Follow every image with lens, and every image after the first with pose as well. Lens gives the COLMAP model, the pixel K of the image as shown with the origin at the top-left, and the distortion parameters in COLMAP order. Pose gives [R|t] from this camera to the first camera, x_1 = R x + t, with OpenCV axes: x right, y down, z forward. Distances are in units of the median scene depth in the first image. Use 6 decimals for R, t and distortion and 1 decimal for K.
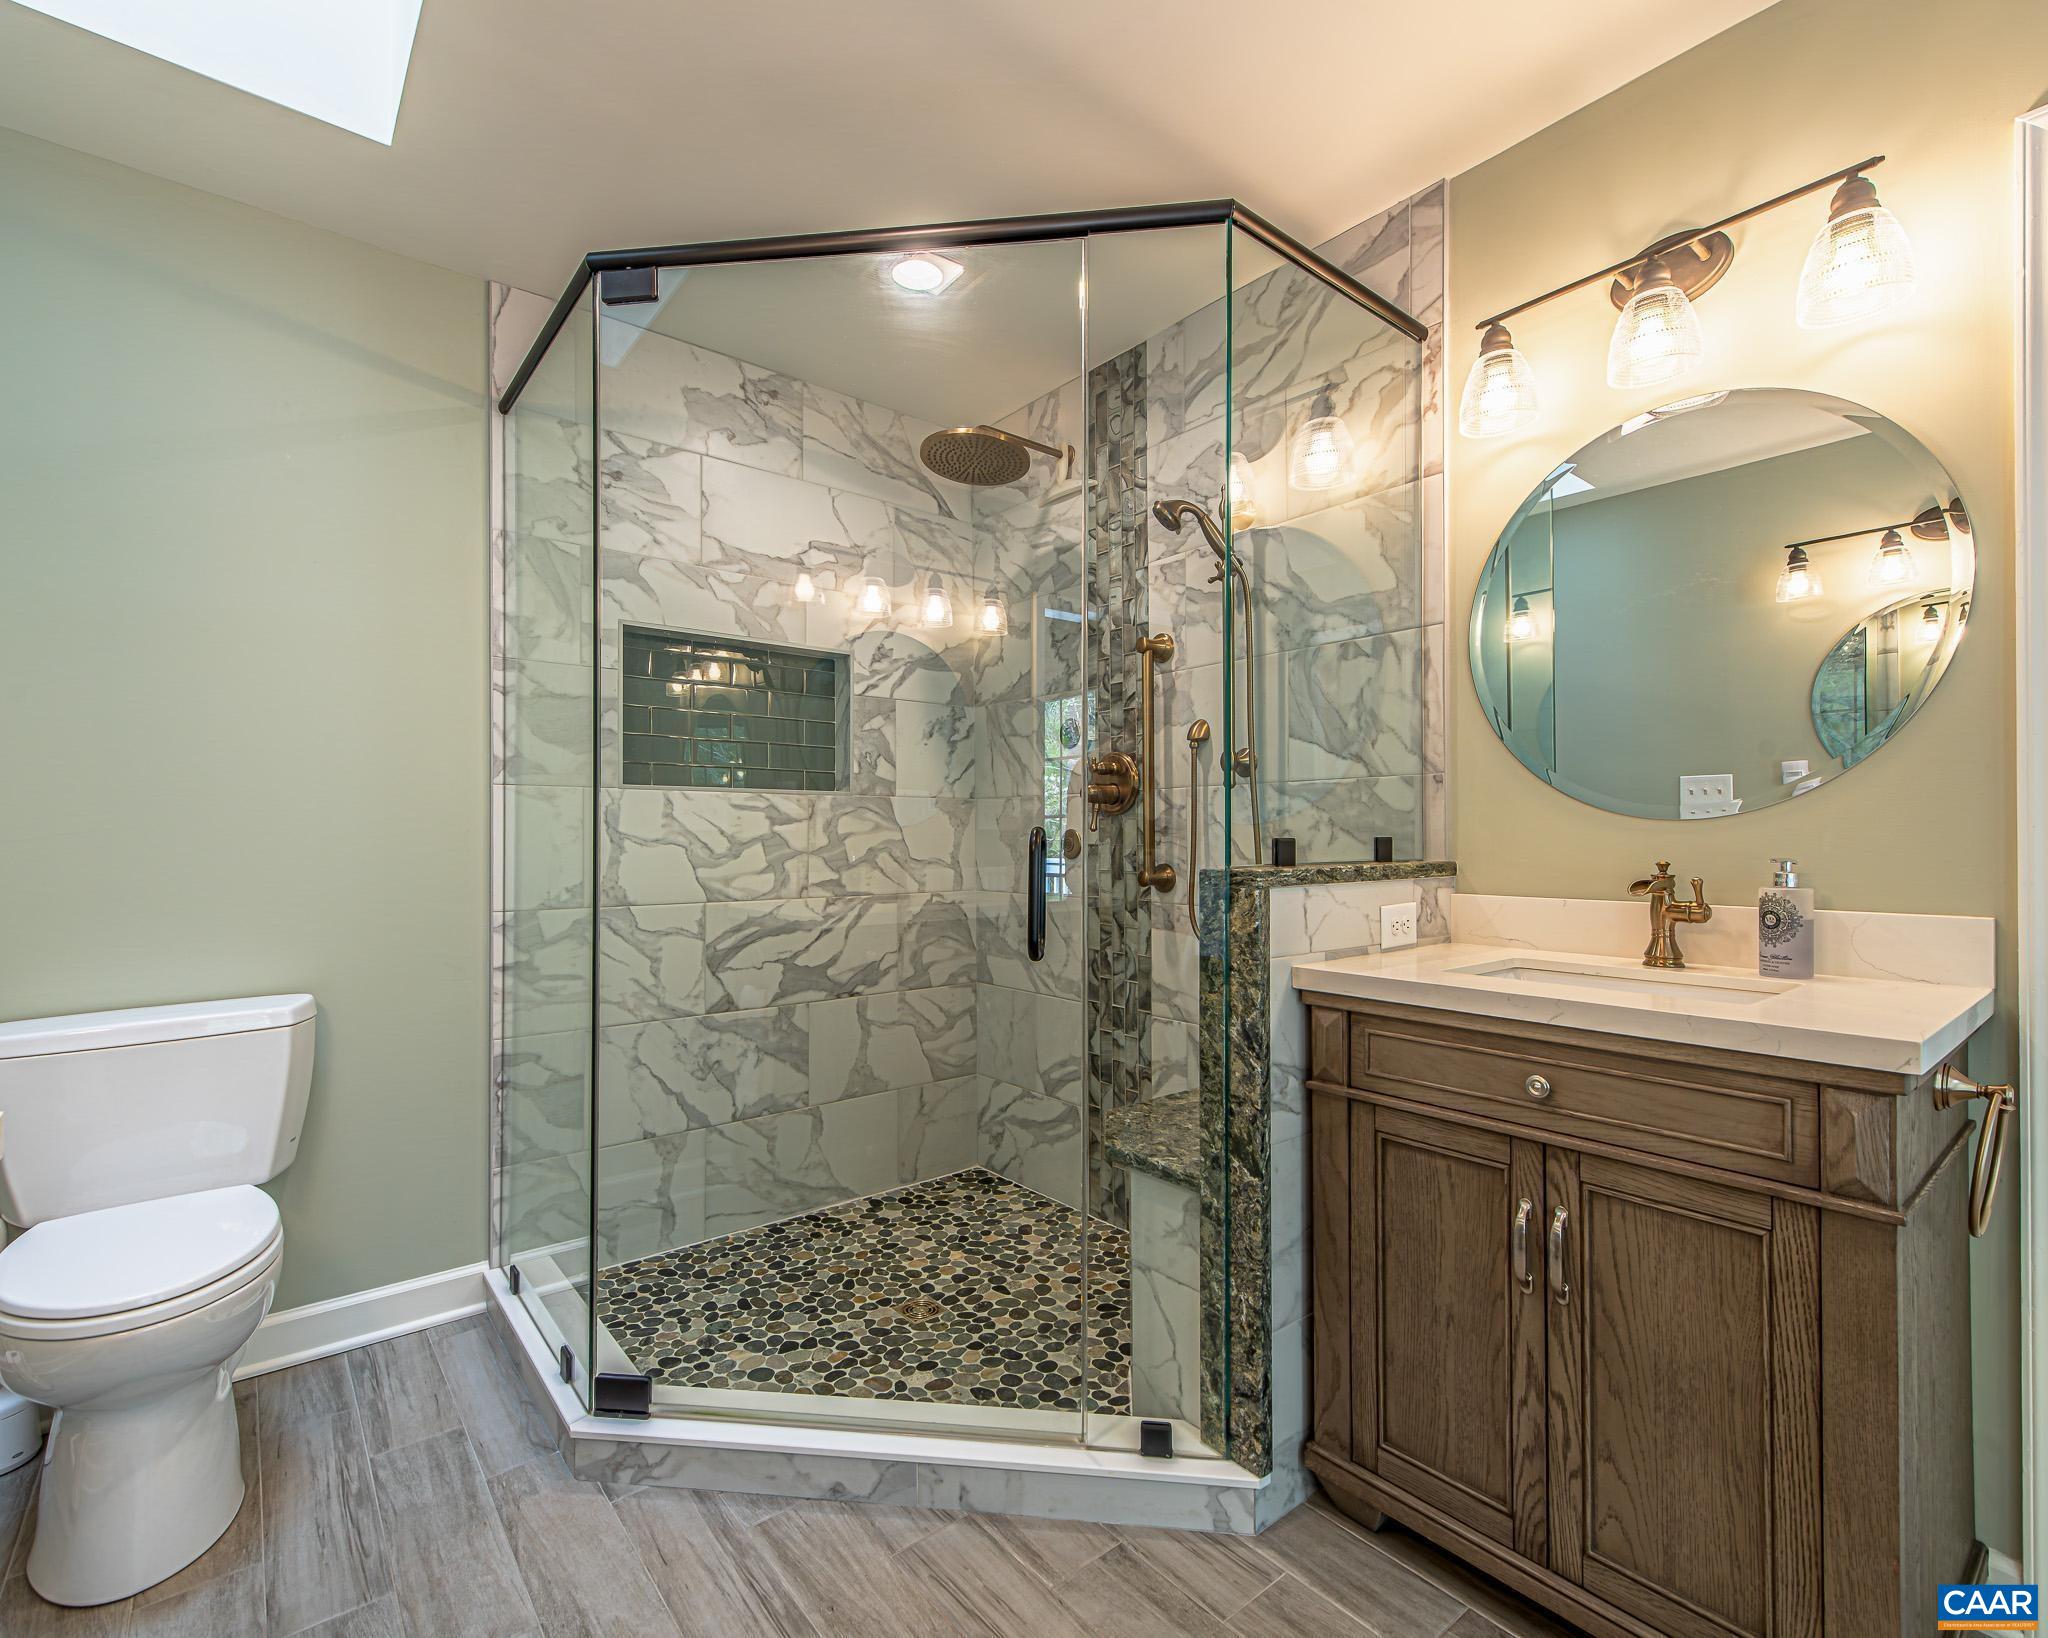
lens RADIAL K [[960.8, 0, 1010.9], [0, 960.8, 828.0], [0, 0, 1]] dist [0.020818, -0.010806]
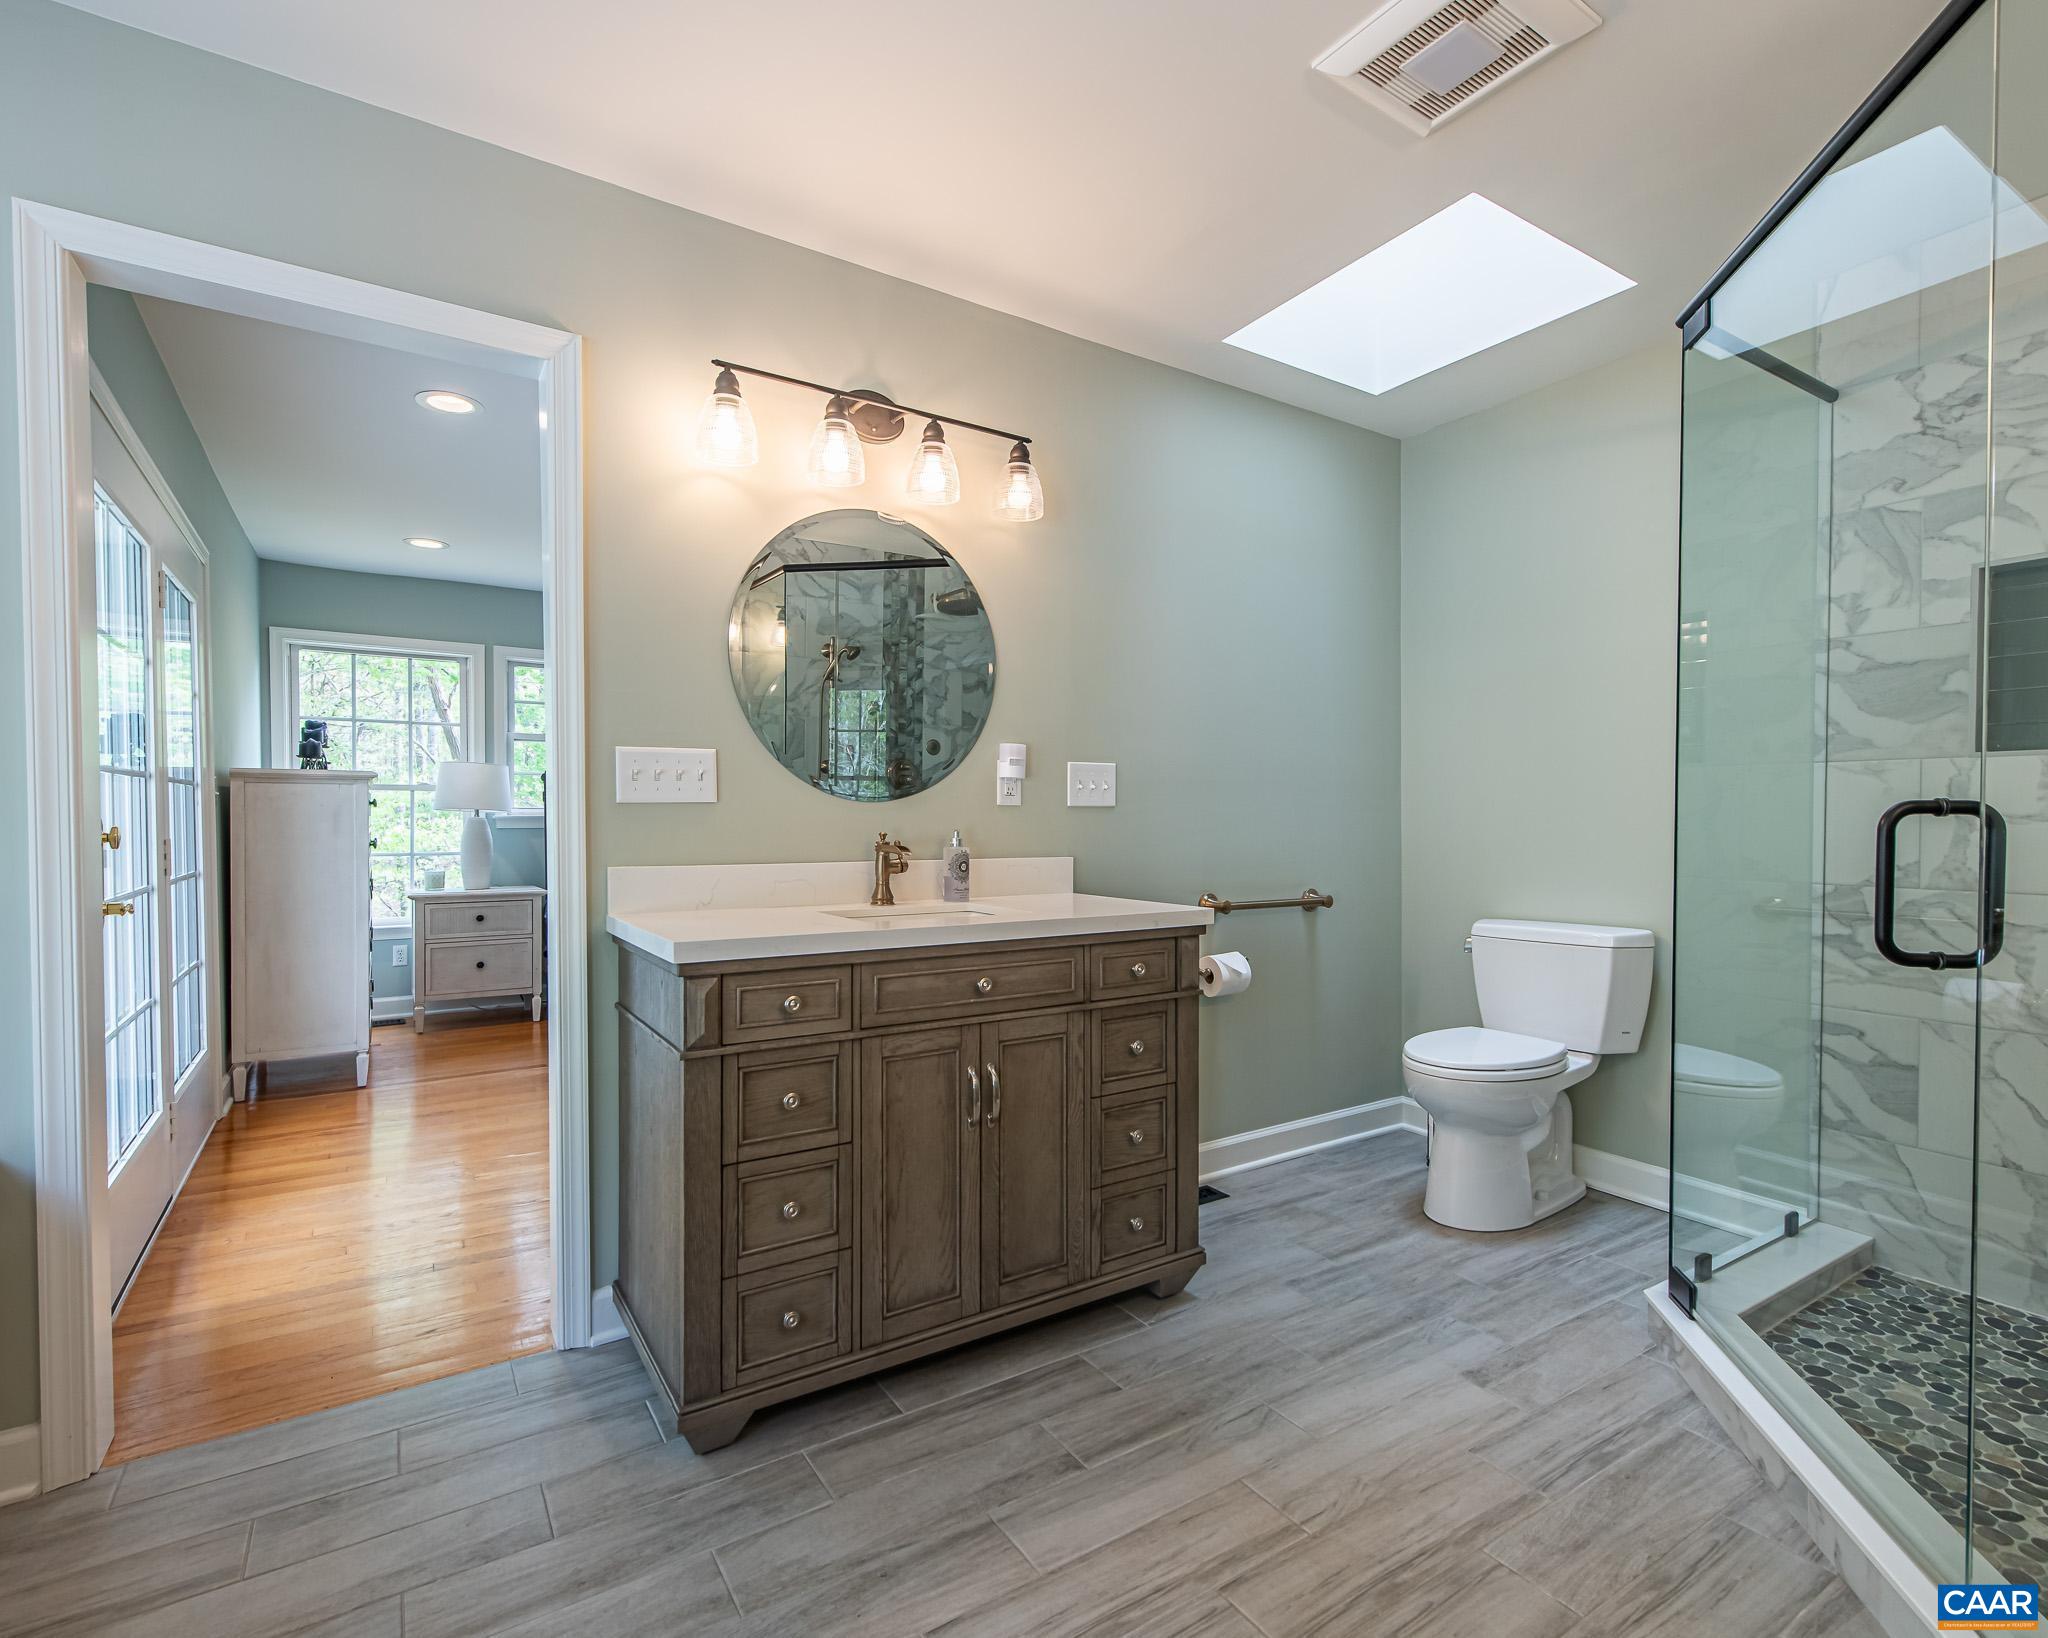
lens RADIAL K [[960.8, 0, 1010.9], [0, 960.8, 828.0], [0, 0, 1]] dist [0.020818, -0.010806]
pose [[-0.093413, 0.013163, -0.995540, 0.586049], [0.006787, 0.999898, 0.012584, 0.006768], [0.995604, -0.005581, -0.093493, 0.221327]]
